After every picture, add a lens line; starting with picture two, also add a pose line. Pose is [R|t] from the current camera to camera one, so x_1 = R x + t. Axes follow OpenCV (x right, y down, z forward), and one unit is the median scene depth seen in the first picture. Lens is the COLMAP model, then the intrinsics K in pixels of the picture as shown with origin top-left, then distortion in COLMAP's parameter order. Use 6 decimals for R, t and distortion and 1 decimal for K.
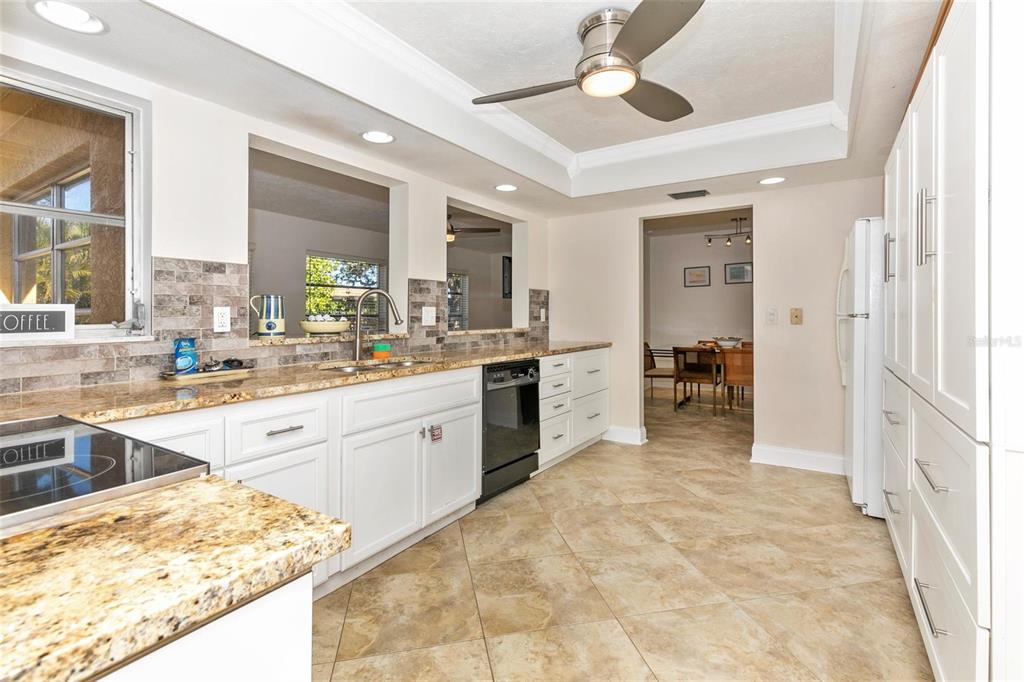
lens RADIAL K [[478.9, 0, 509.3], [0, 478.9, 322.9], [0, 0, 1]] dist [0.015286, -0.006339]
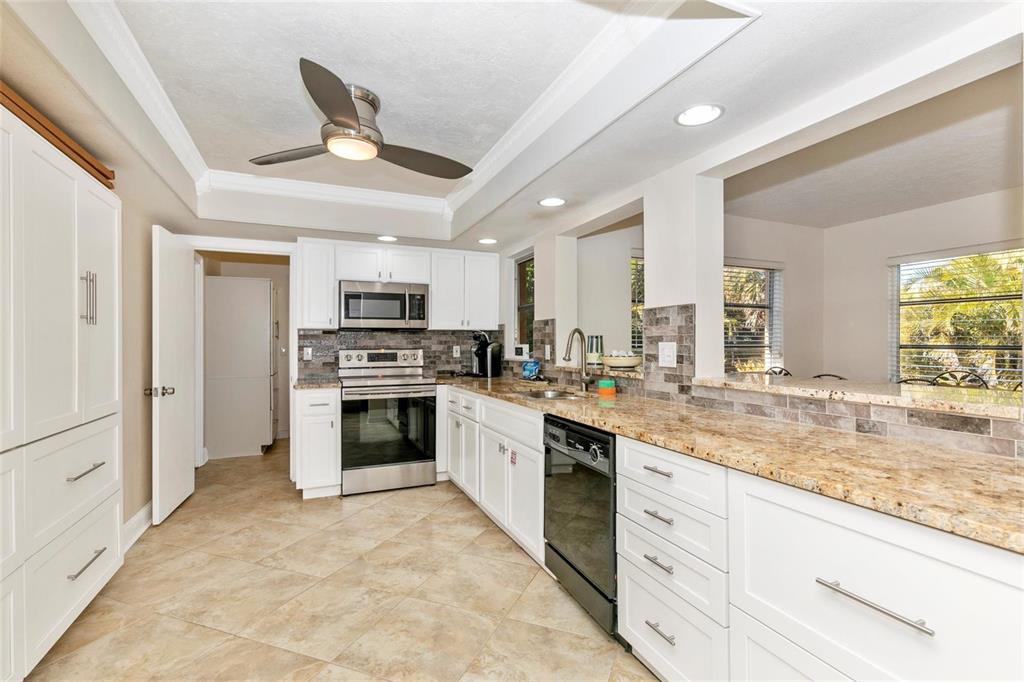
lens RADIAL K [[476.9, 0, 526.3], [0, 476.9, 343.8], [0, 0, 1]] dist [0.002446, -0.001061]
pose [[-0.532480, 0.005888, -0.846422, 0.821007], [-0.008906, 0.999881, 0.012558, -0.053752], [0.846396, 0.014225, -0.532365, 1.704402]]
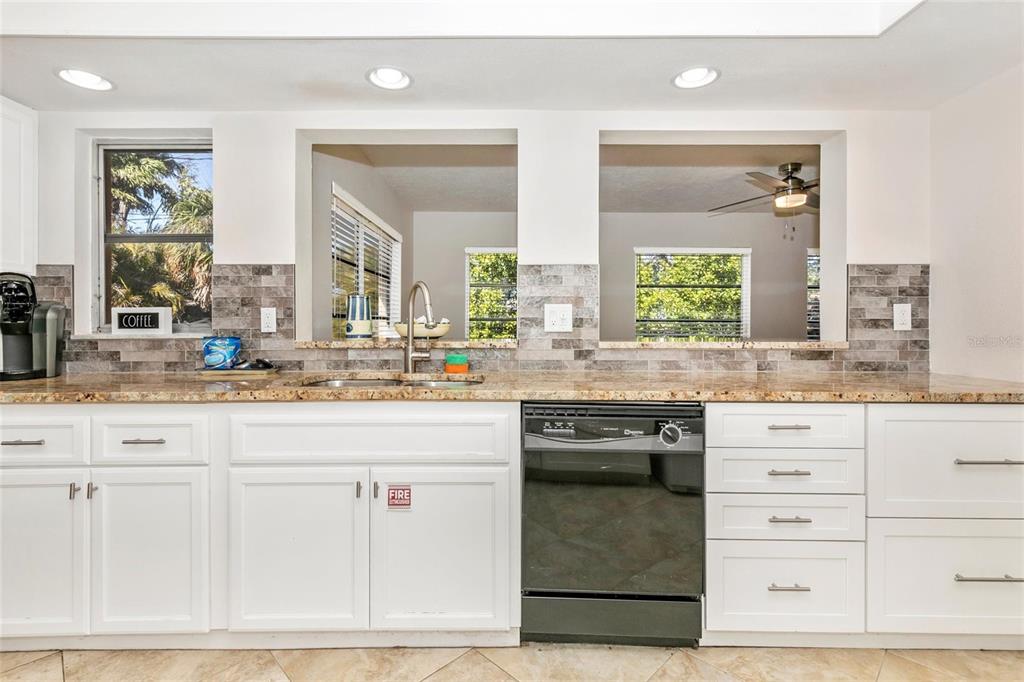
lens RADIAL K [[478.9, 0, 509.3], [0, 478.9, 322.9], [0, 0, 1]] dist [0.015286, -0.006339]
pose [[0.549371, 0.005273, -0.835562, 0.500176], [-0.015192, 0.999878, -0.003679, -0.004678], [0.835440, 0.014715, 0.549384, 0.808514]]
